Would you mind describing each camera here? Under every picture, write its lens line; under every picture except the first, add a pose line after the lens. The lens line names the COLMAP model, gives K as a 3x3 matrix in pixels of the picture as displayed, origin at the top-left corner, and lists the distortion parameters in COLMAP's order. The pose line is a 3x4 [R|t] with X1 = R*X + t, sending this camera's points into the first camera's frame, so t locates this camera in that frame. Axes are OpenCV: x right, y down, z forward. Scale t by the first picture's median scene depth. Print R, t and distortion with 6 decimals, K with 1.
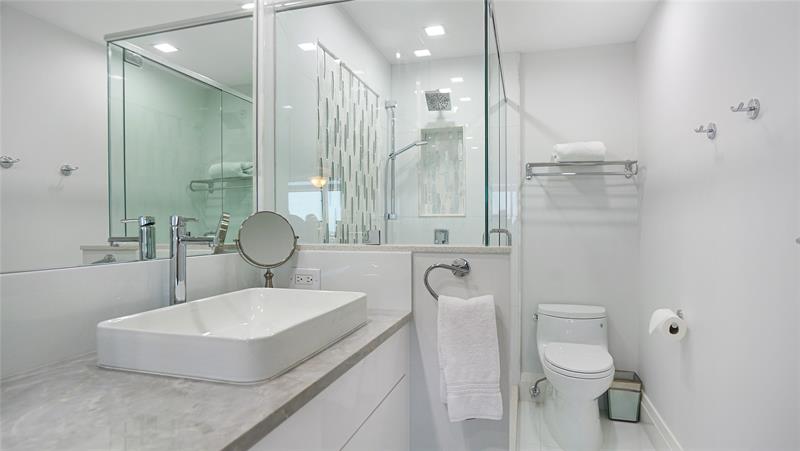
lens RADIAL K [[451.0, 0, 400.3], [0, 451.0, 229.3], [0, 0, 1]] dist [0.001933, -0.000163]
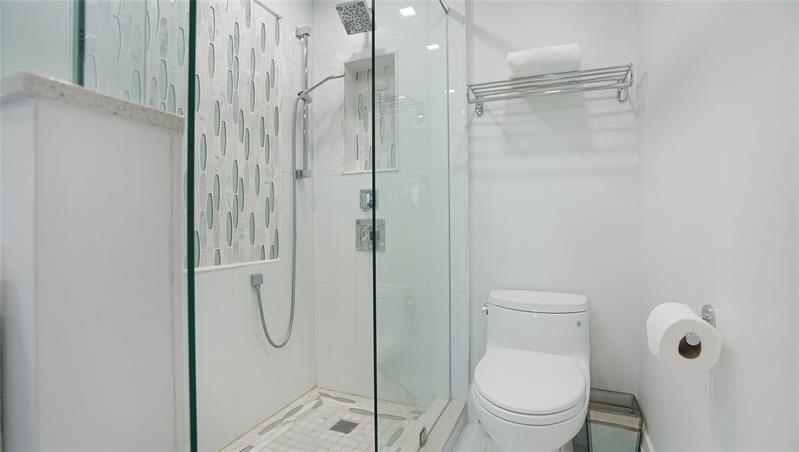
lens RADIAL K [[382.7, 0, 397.9], [0, 382.7, 221.3], [0, 0, 1]] dist [-0.029447, 0.000226]
pose [[0.991055, -0.006675, -0.133287, 0.242460], [0.005378, 0.999935, -0.010091, 0.065064], [0.133346, 0.009284, 0.991026, 0.392090]]
